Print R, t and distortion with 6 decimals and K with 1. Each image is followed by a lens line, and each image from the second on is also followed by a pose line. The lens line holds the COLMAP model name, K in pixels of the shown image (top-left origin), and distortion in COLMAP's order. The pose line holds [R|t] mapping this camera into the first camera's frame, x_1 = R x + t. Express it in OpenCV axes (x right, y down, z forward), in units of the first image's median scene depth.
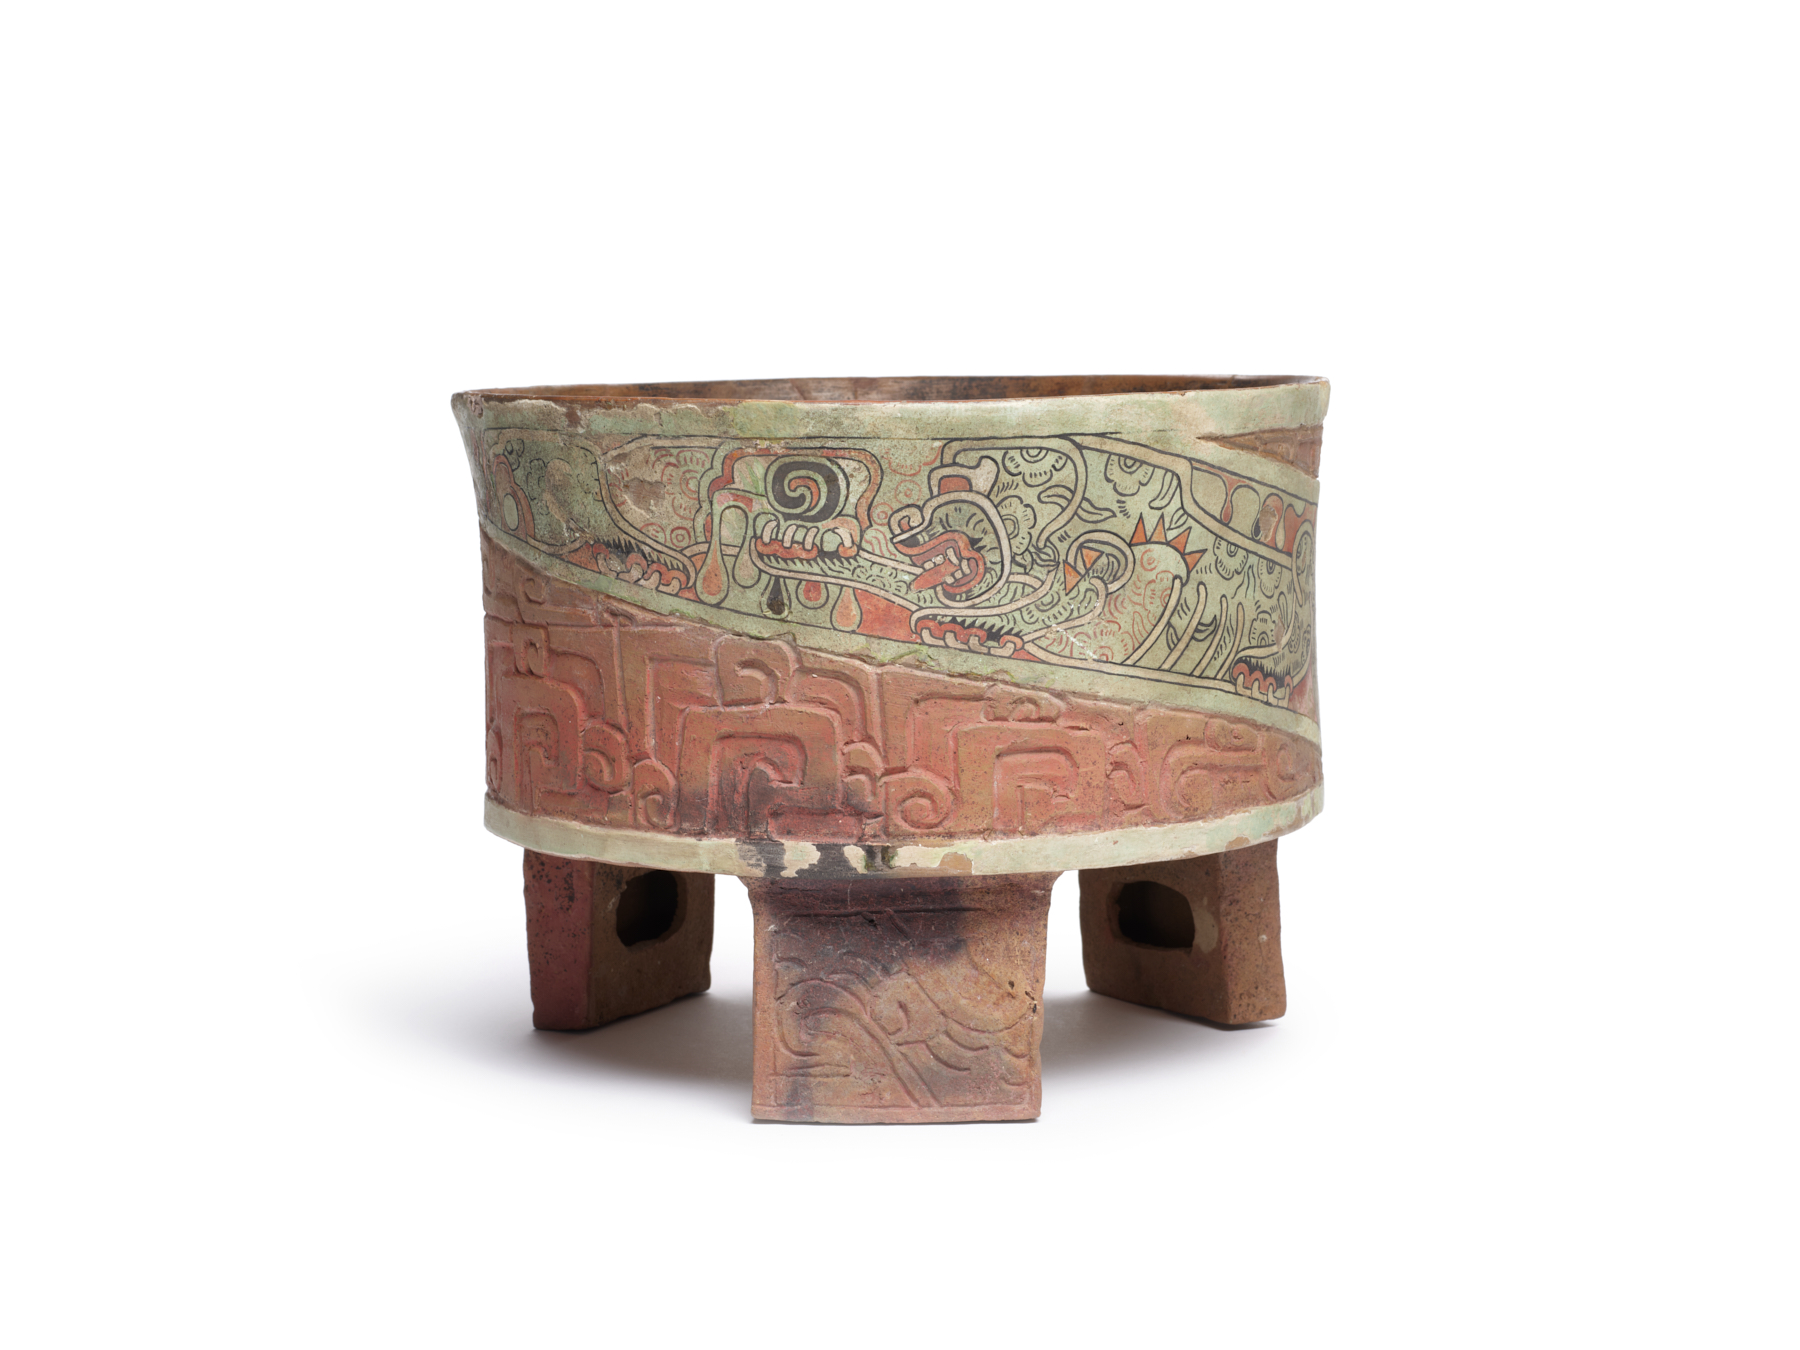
lens RADIAL K [[3983.5, 0, 900.0], [0, 3983.5, 675.0], [0, 0, 1]] dist [-0.102120, -0.092078]
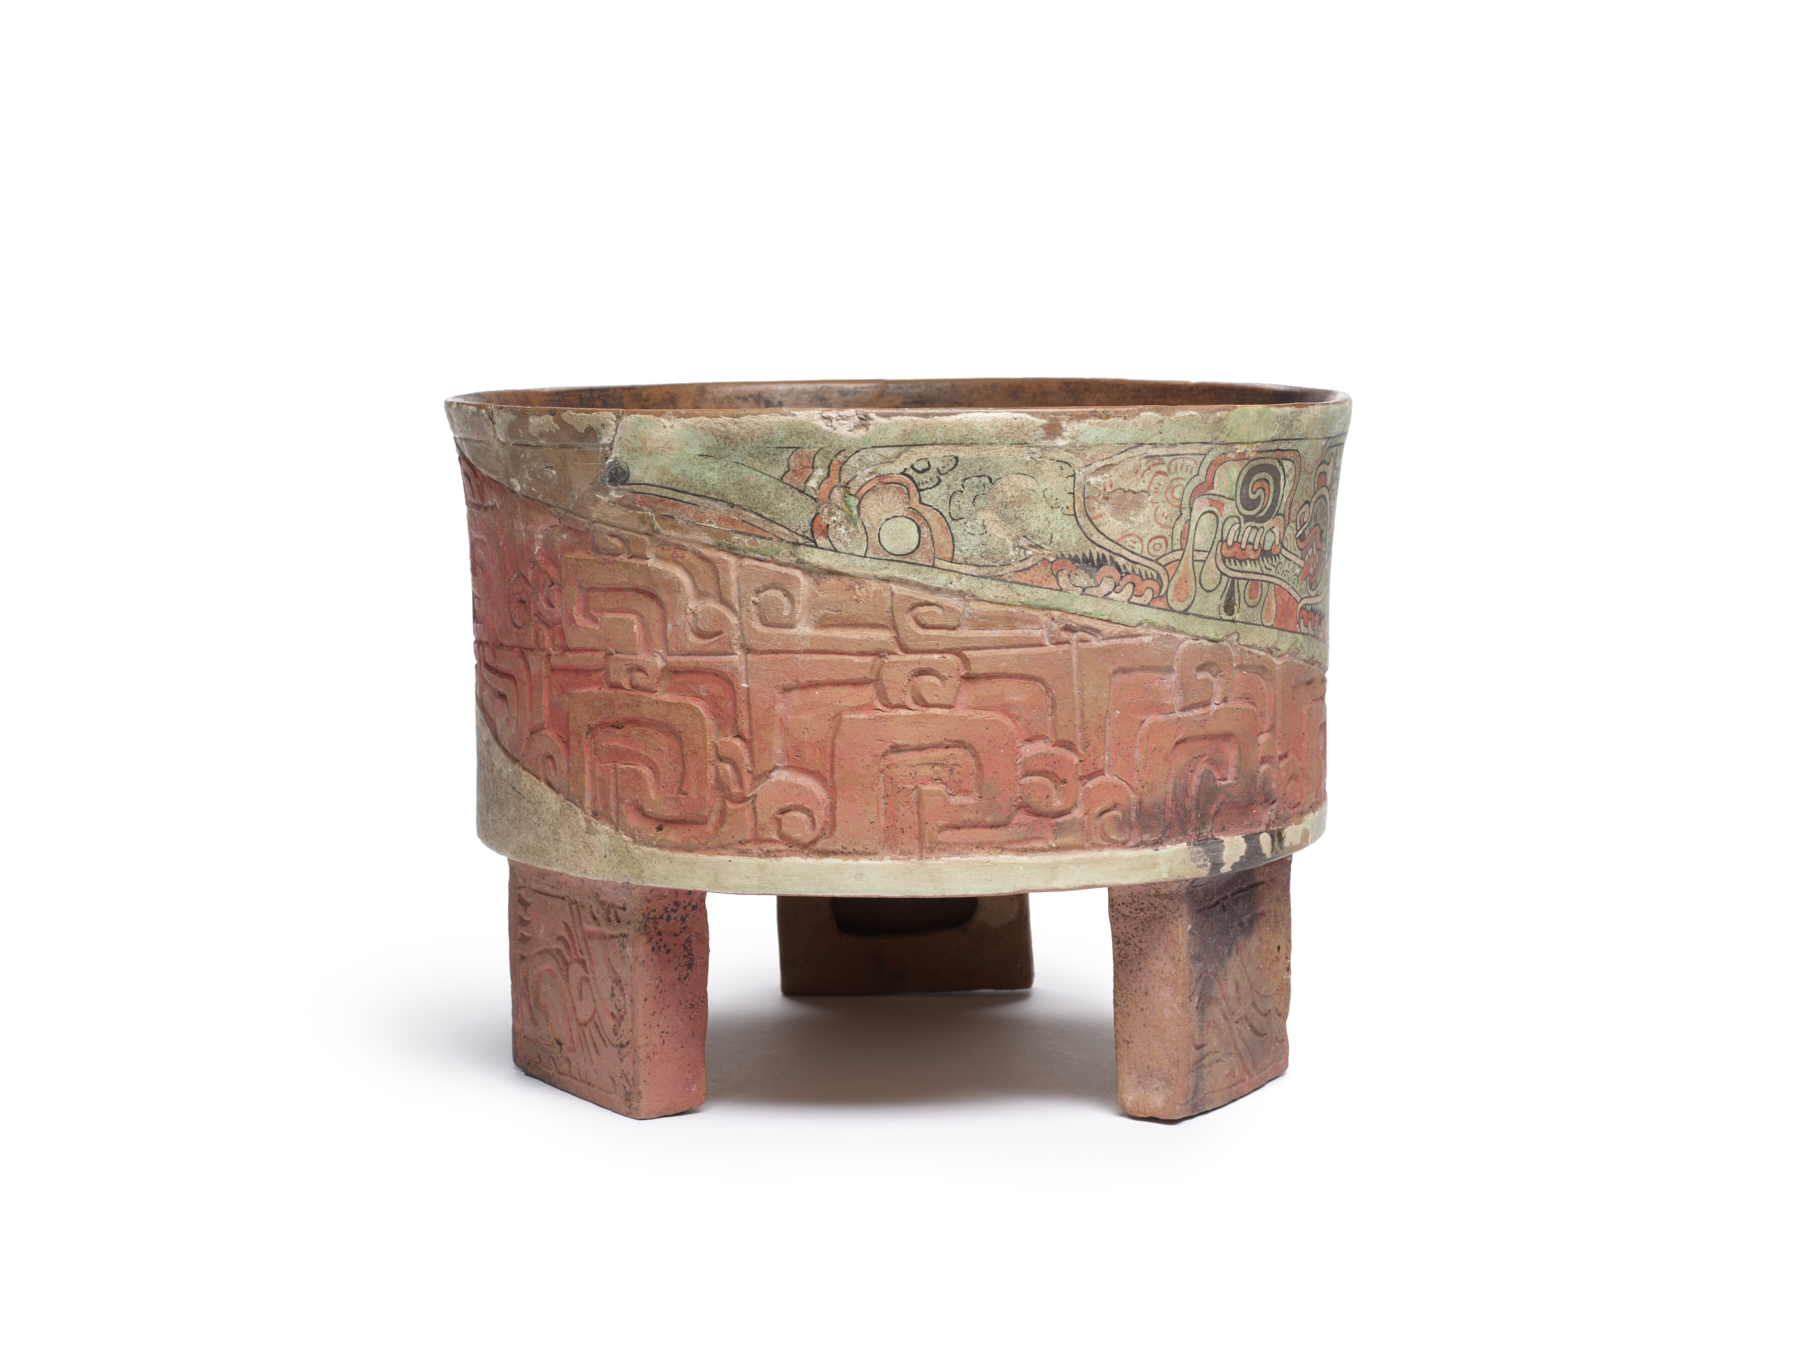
lens RADIAL K [[3983.5, 0, 900.0], [0, 3983.5, 675.0], [0, 0, 1]] dist [-0.102120, -0.092078]
pose [[0.453013, -0.082698, 0.887660, -0.965582], [0.083749, 0.995233, 0.049979, -0.057491], [-0.887561, 0.051700, 0.457779, 0.603355]]
